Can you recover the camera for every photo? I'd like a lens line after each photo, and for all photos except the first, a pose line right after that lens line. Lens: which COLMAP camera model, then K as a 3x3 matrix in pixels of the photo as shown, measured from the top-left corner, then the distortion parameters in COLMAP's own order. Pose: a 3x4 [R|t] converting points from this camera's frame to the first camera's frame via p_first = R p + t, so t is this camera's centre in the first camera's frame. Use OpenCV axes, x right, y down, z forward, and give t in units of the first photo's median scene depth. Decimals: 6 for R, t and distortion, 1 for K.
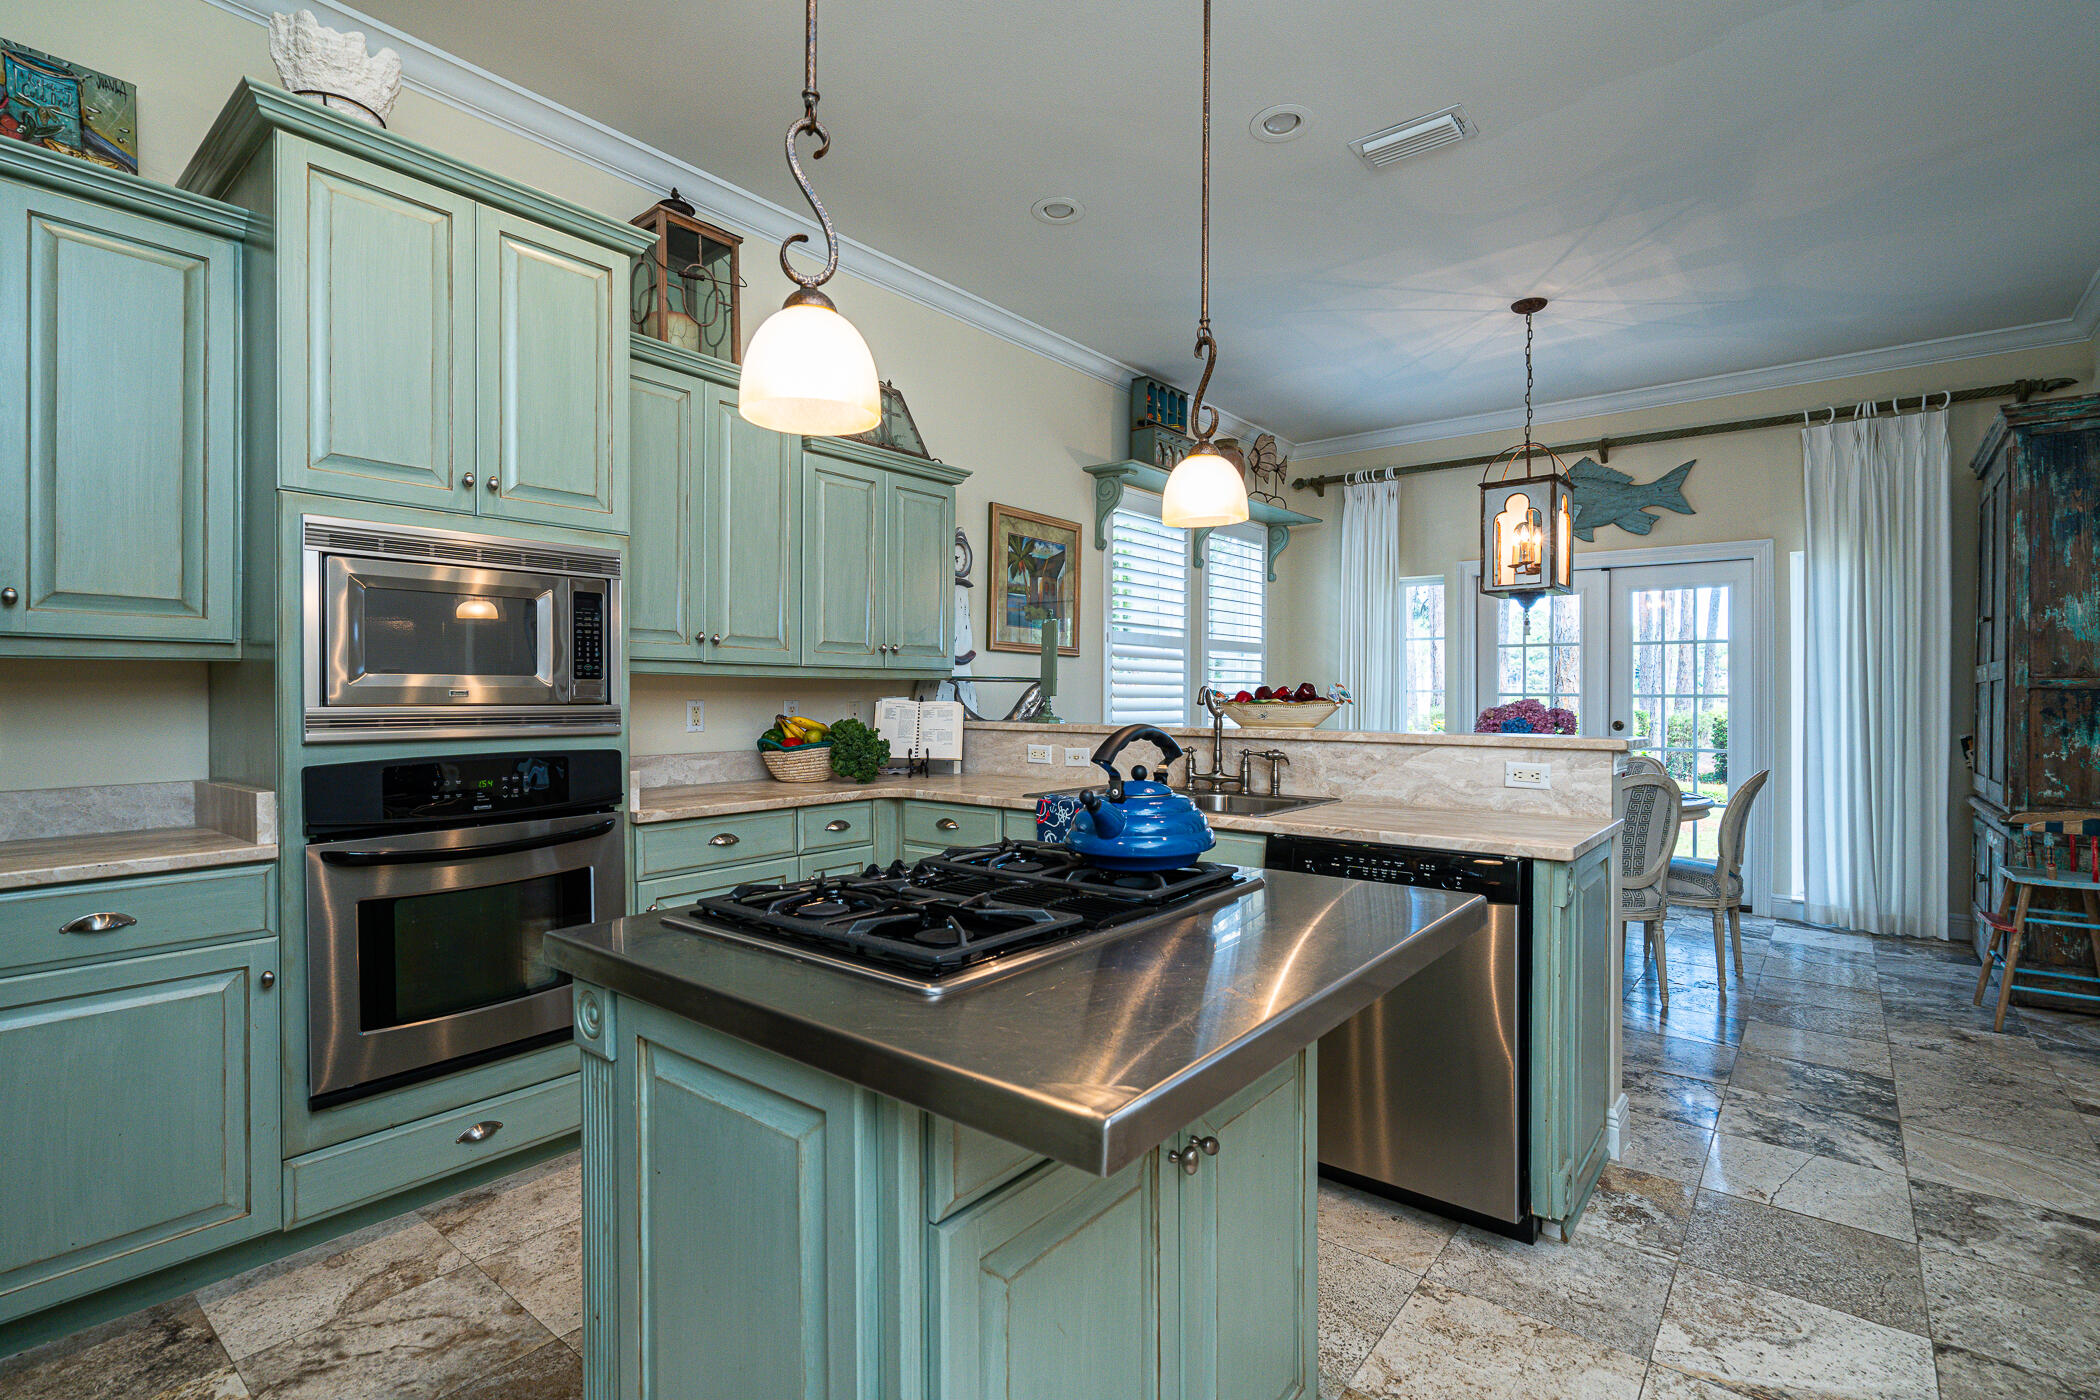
lens RADIAL K [[965.4, 0, 1062.4], [0, 965.4, 694.9], [0, 0, 1]] dist [-0.006466, 0.002510]
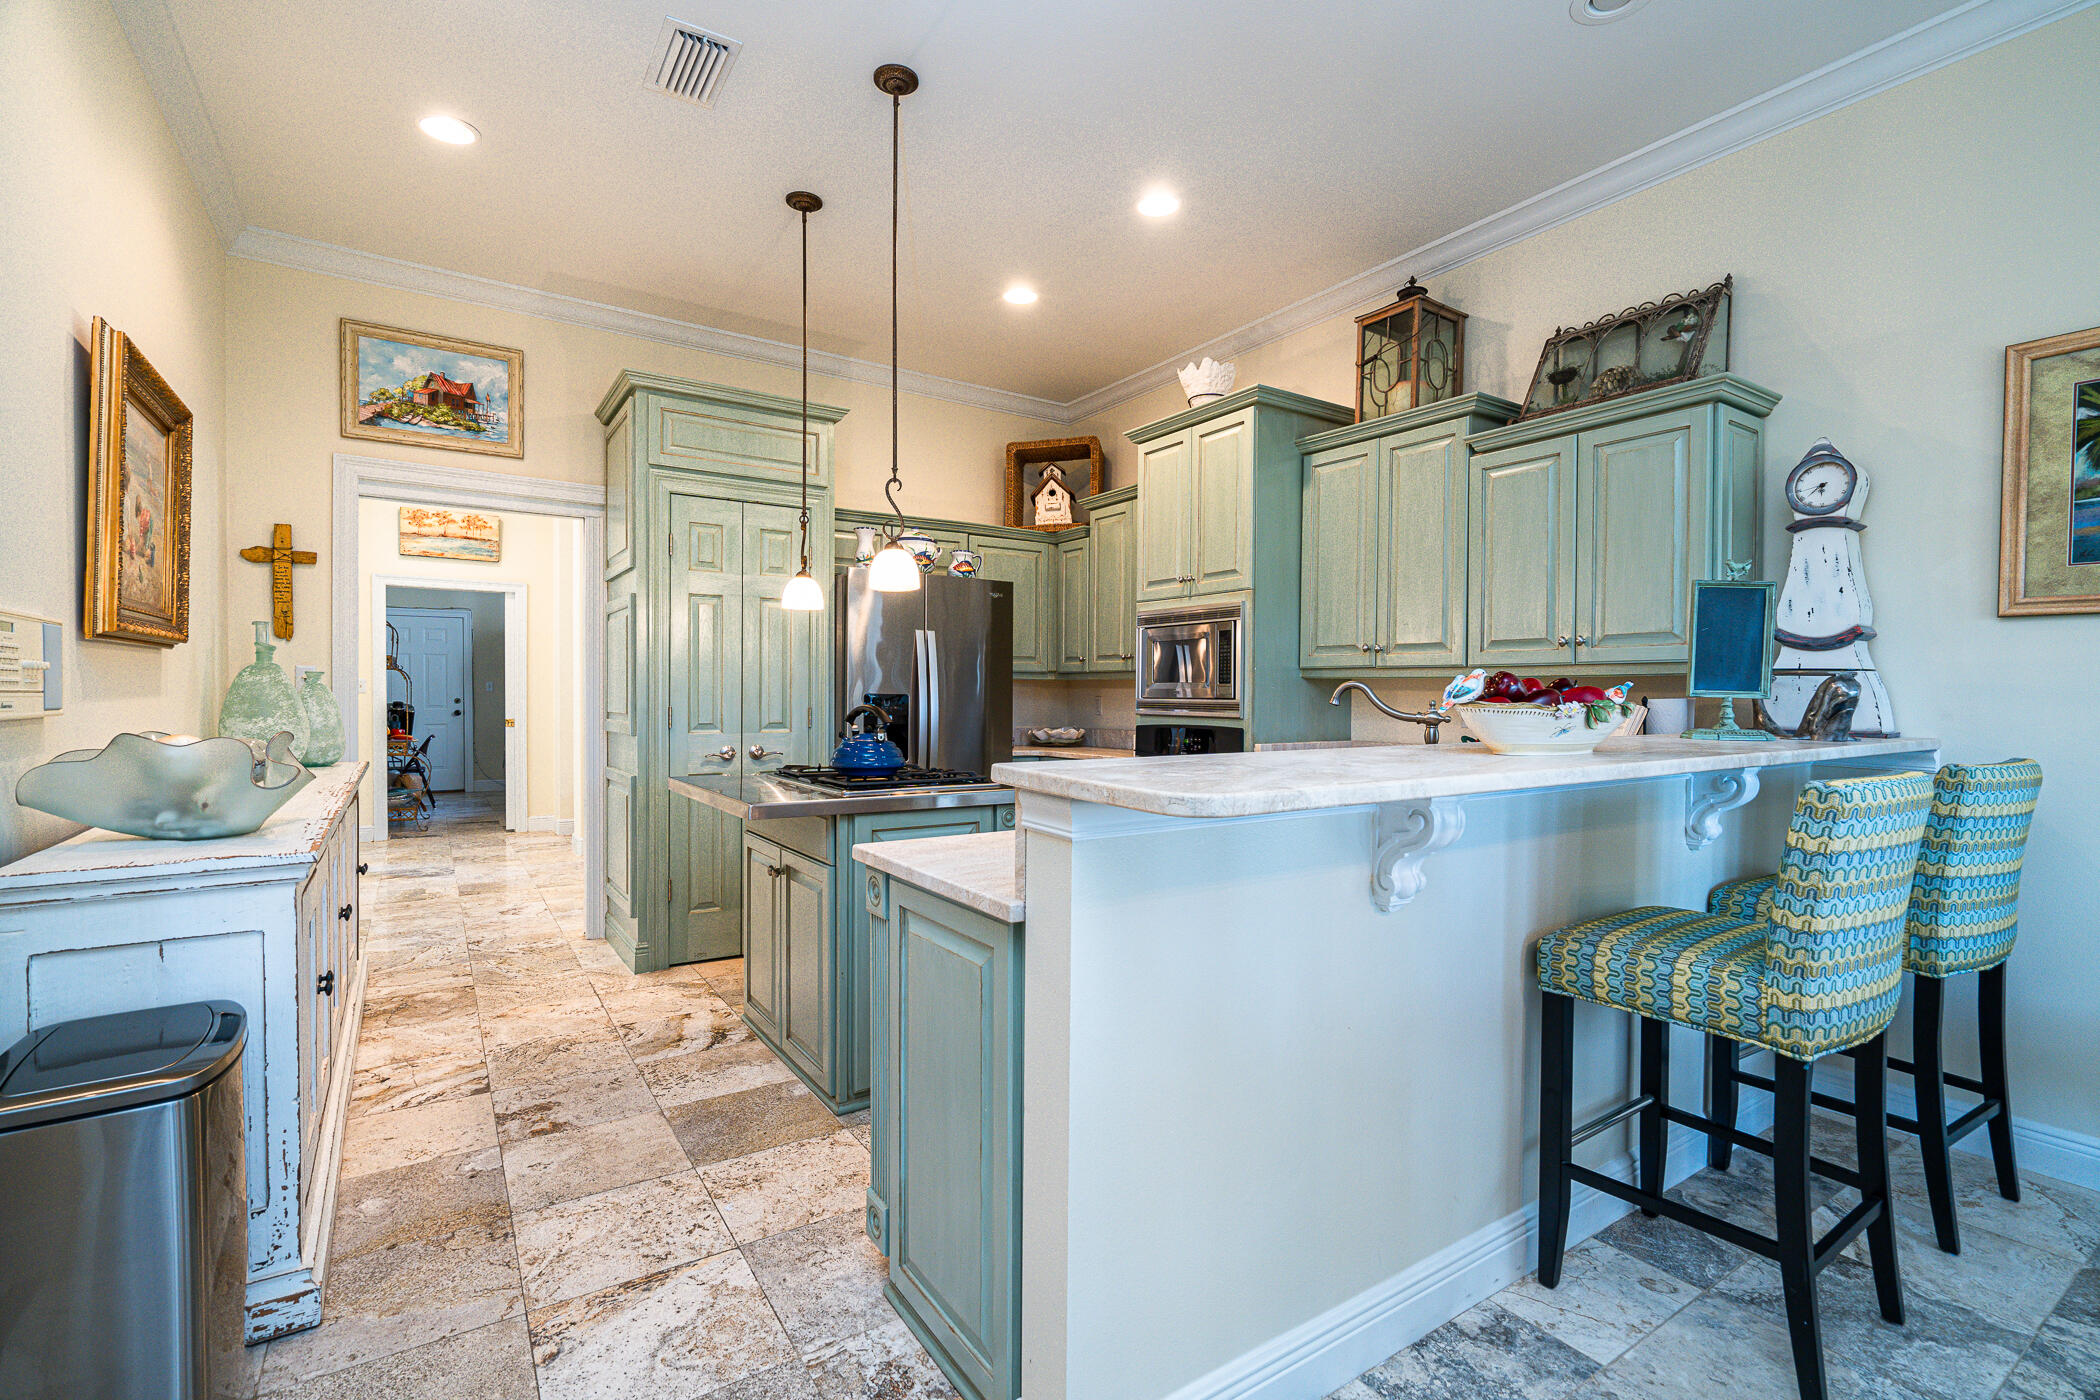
lens RADIAL K [[965.4, 0, 1053.0], [0, 965.4, 695.4], [0, 0, 1]] dist [-0.006466, 0.002510]
pose [[-0.308135, -0.000865, -0.951342, 0.670321], [-0.007308, 0.999972, 0.001458, 0.001868], [0.951315, 0.007402, -0.308132, 0.714621]]
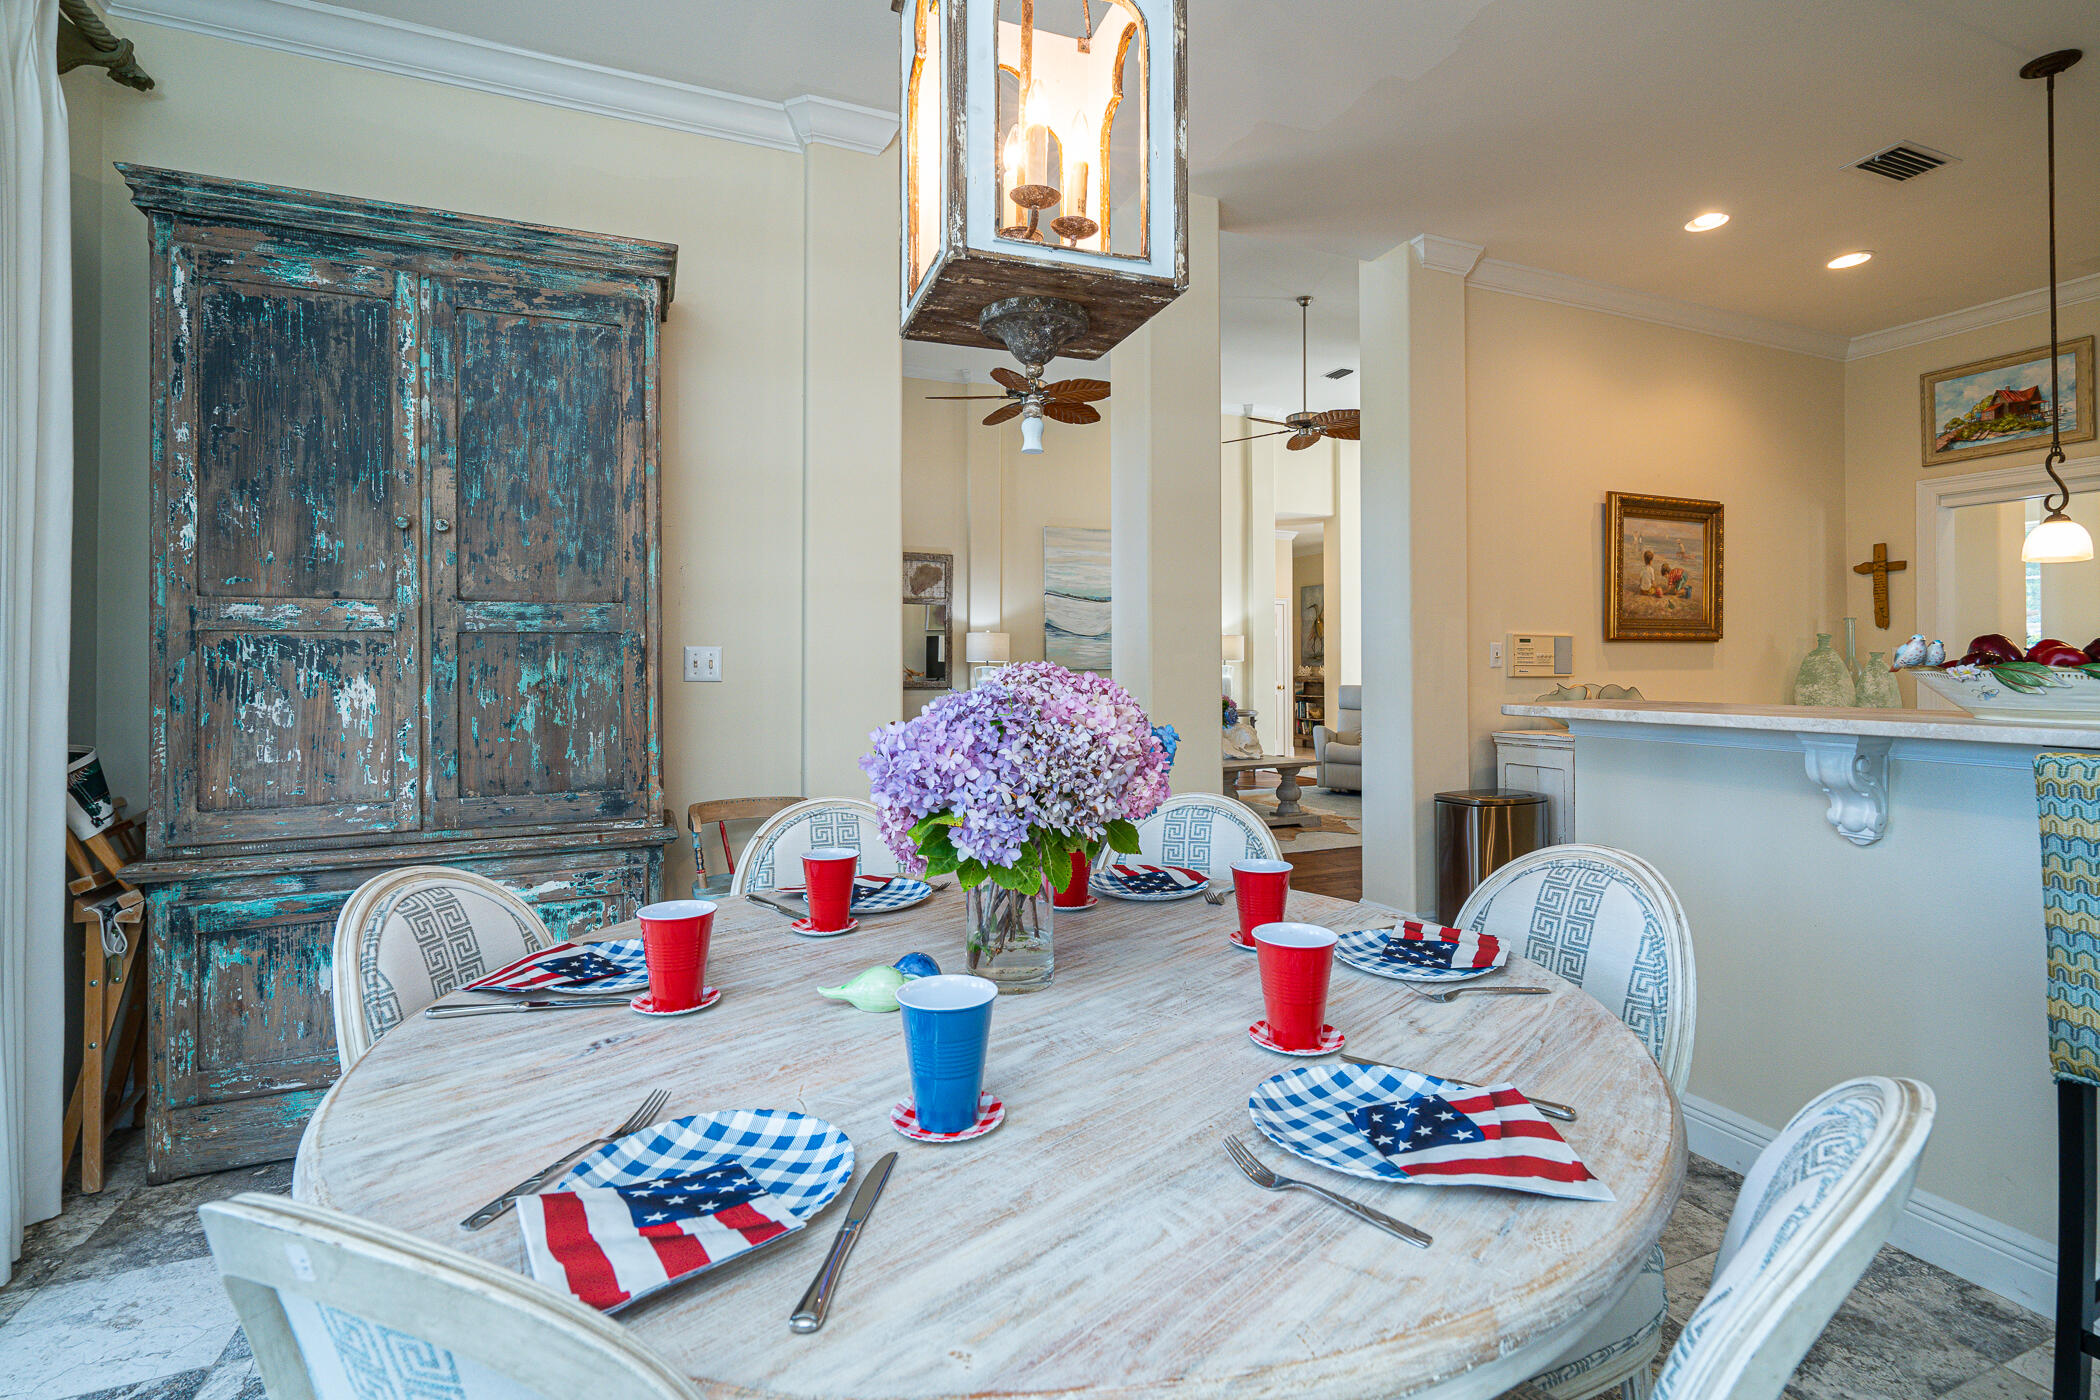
lens RADIAL K [[965.4, 0, 1058.8], [0, 965.4, 653.5], [0, 0, 1]] dist [-0.006466, 0.002510]
pose [[-0.880175, 0.003962, 0.474633, 0.358938], [-0.001950, 0.999927, -0.011964, 0.004134], [-0.474645, -0.011456, -0.880103, 1.341044]]
